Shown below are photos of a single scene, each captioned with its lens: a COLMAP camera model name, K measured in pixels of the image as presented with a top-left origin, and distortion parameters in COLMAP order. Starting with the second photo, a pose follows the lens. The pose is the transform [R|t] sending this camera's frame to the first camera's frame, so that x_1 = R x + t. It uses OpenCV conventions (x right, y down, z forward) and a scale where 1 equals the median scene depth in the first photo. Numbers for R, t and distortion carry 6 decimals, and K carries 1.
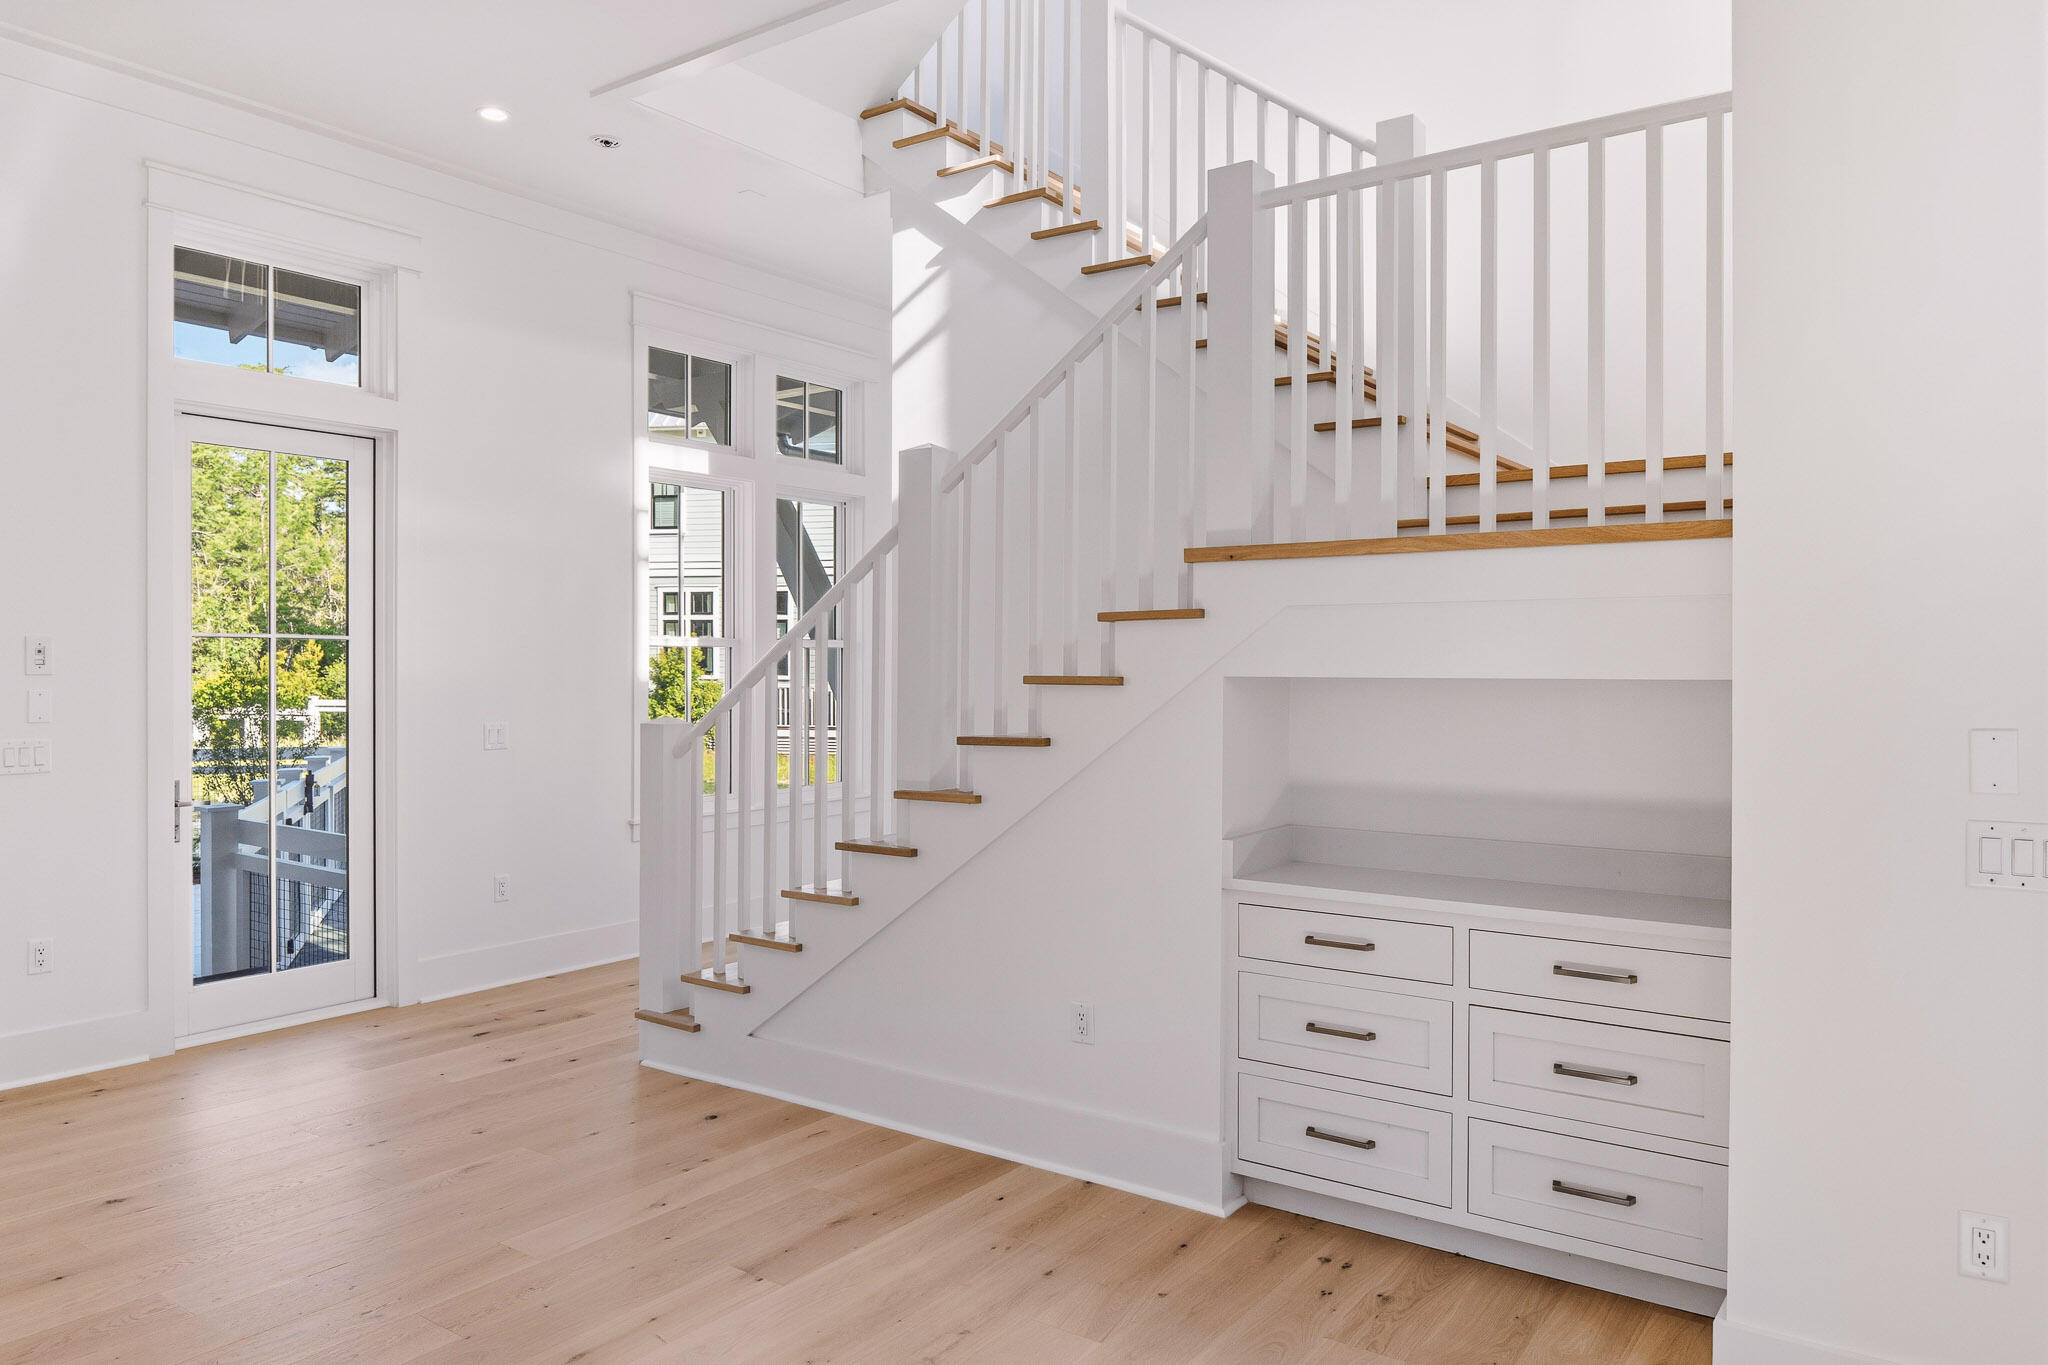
lens RADIAL K [[1364.0, 0, 1026.9], [0, 1364.0, 660.3], [0, 0, 1]] dist [0.002011, 0.000579]
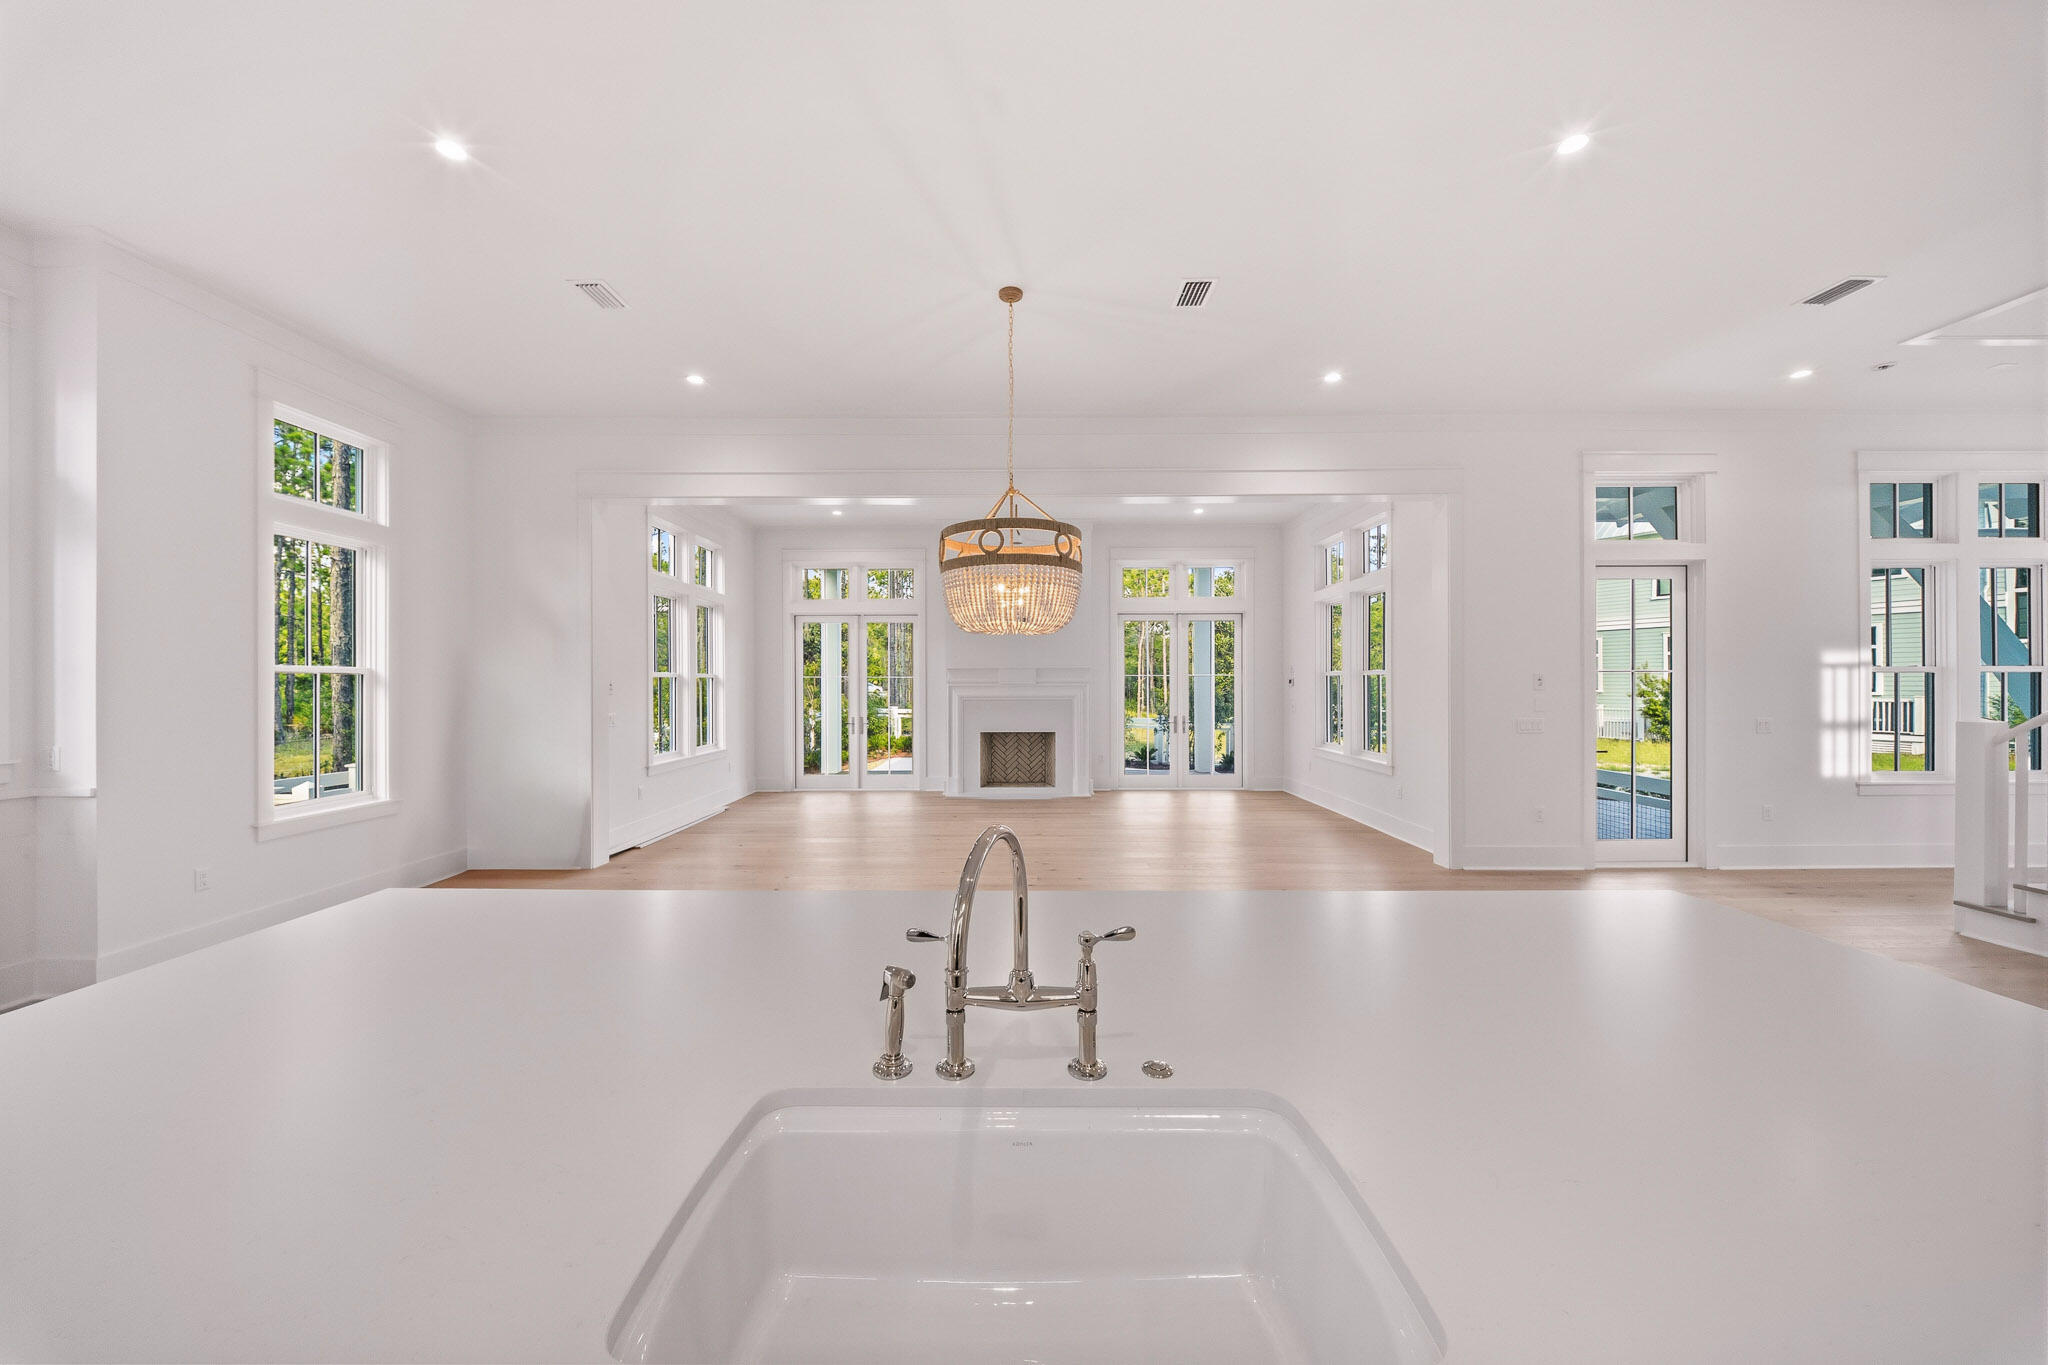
lens RADIAL K [[708.0, 0, 1024.0], [0, 708.0, 682.5], [0, 0, 1]] dist [-0.000986, -0.000122]
pose [[0.601335, -0.009848, -0.798936, -0.249345], [0.008433, 0.999947, -0.005978, -0.002501], [0.798952, -0.003143, 0.601386, -0.329157]]
